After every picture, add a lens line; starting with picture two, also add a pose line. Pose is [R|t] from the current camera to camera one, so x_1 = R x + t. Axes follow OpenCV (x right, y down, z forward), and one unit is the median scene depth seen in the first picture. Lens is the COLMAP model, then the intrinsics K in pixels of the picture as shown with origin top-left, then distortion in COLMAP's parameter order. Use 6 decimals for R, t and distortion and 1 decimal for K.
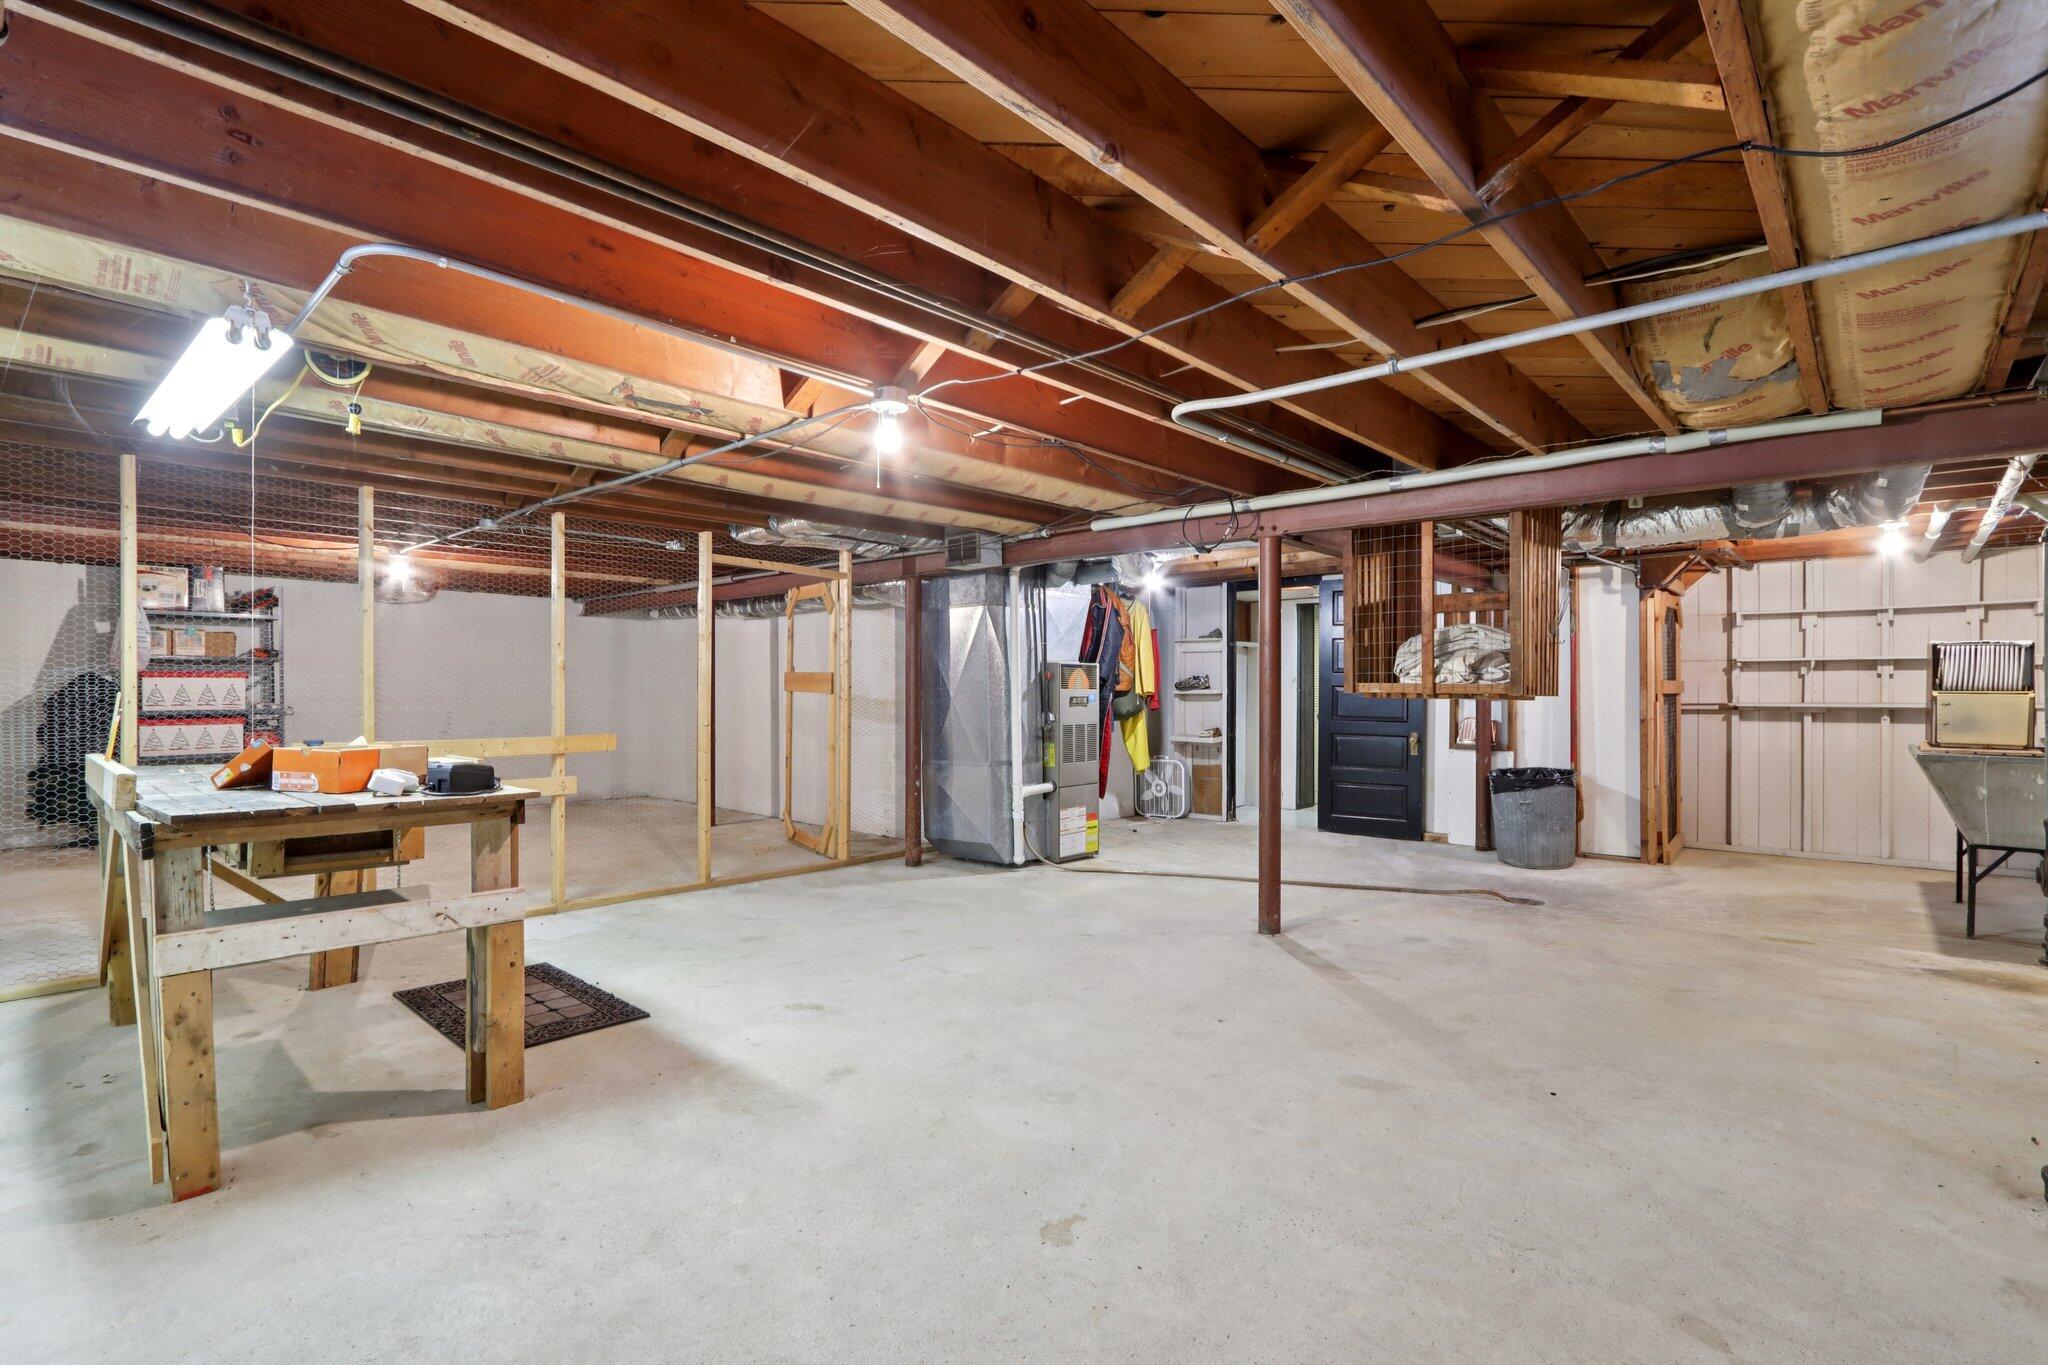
lens RADIAL K [[959.4, 0, 1009.6], [0, 959.4, 695.6], [0, 0, 1]] dist [-0.023086, 0.000136]
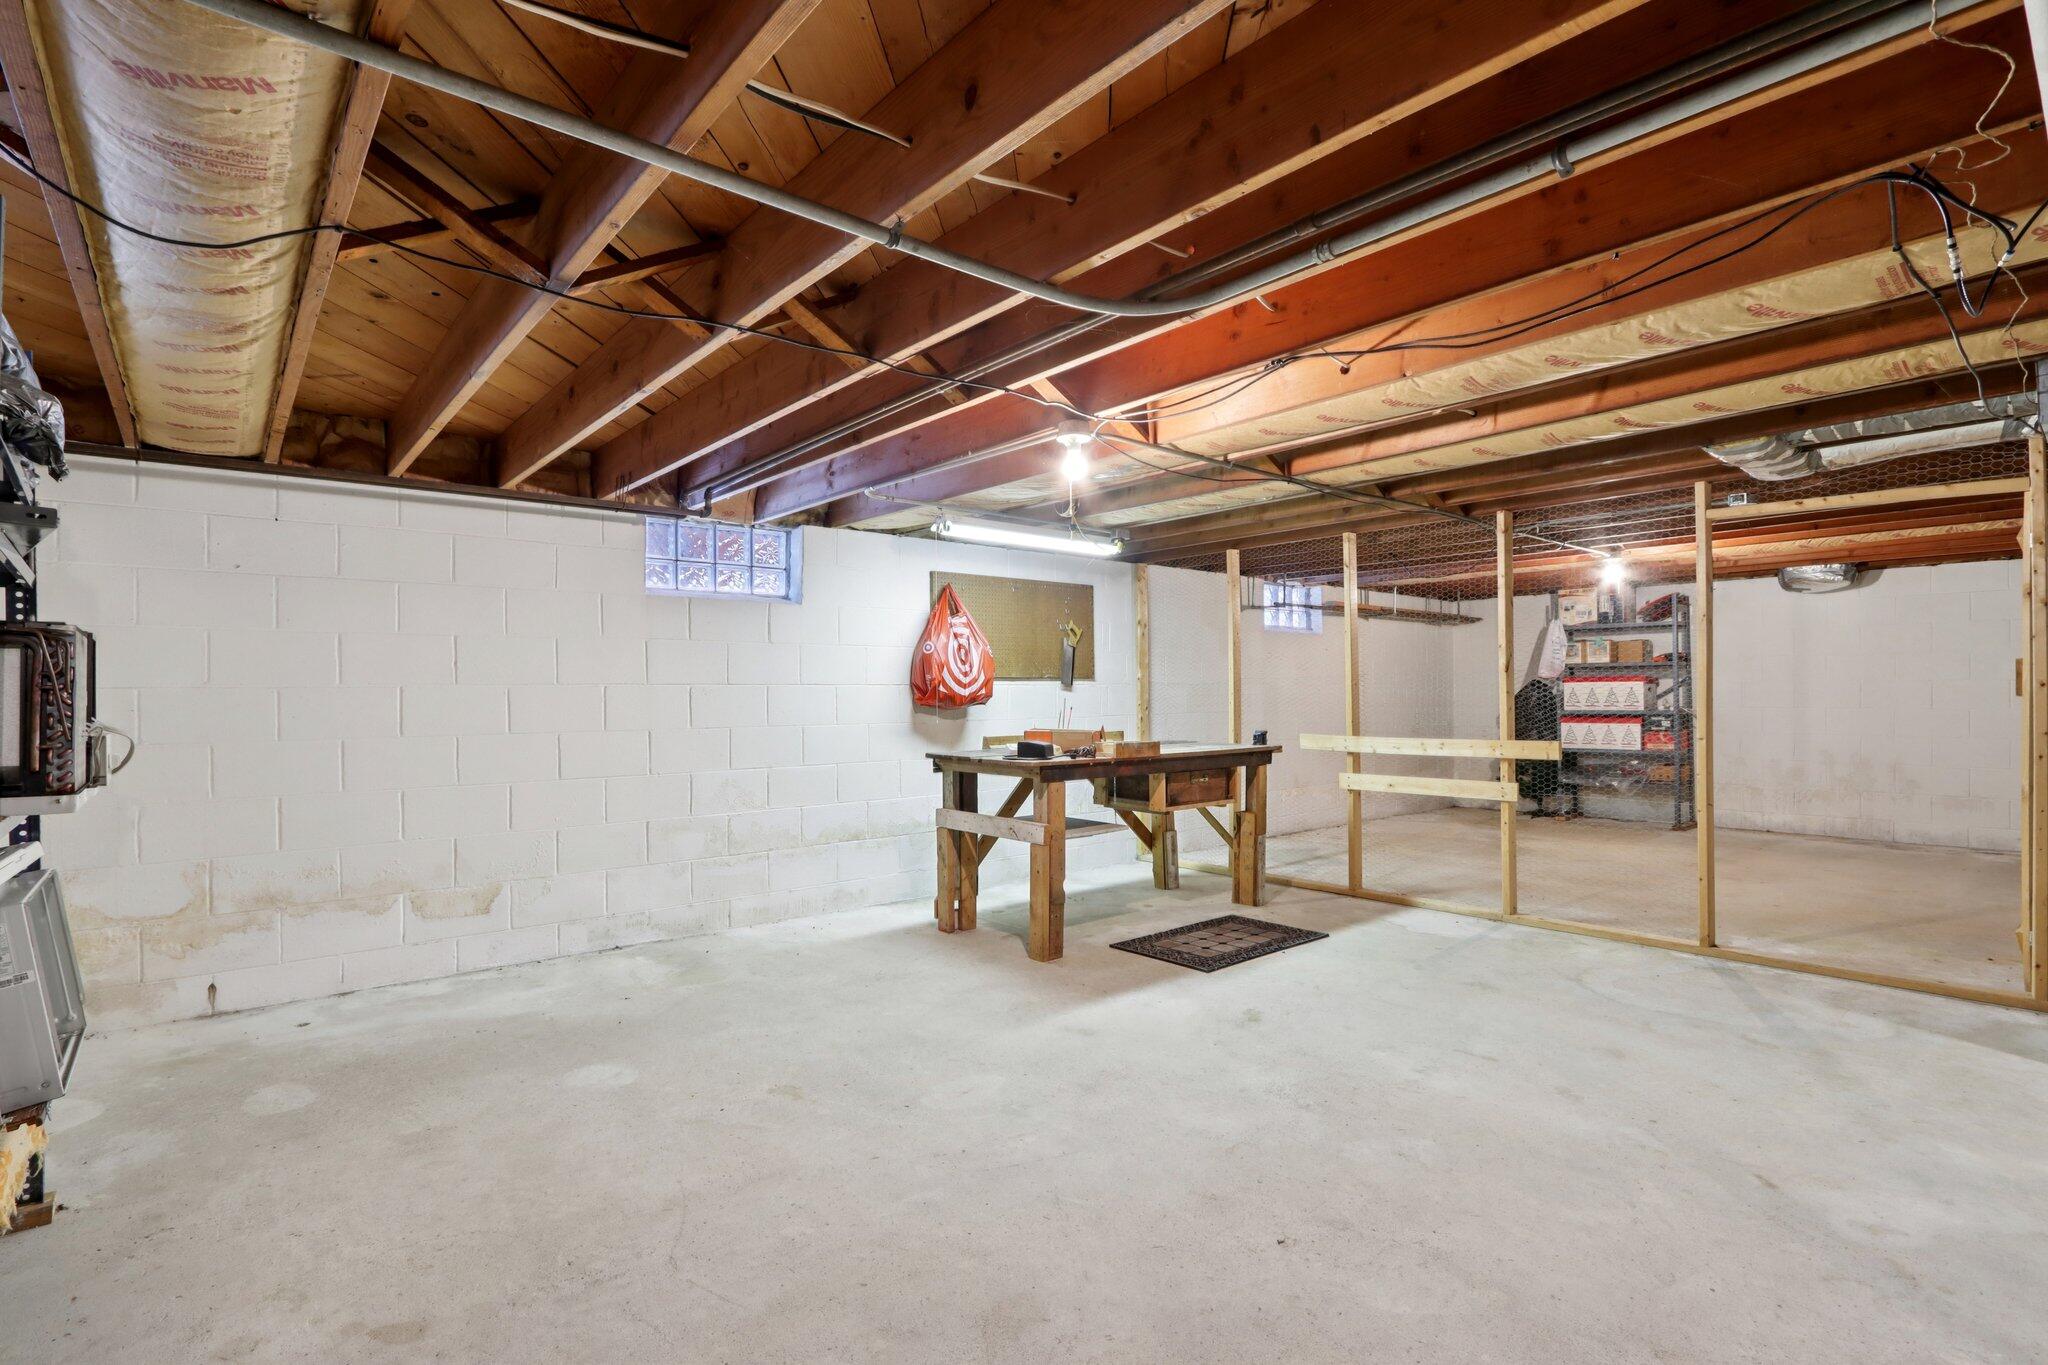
lens RADIAL K [[1014.6, 0, 1018.7], [0, 1014.6, 692.6], [0, 0, 1]] dist [-0.029663, -0.000072]
pose [[-0.139656, -0.003162, -0.990195, 0.754597], [0.000331, 0.999995, -0.003240, -0.004057], [0.990200, -0.000780, -0.139654, 0.800309]]
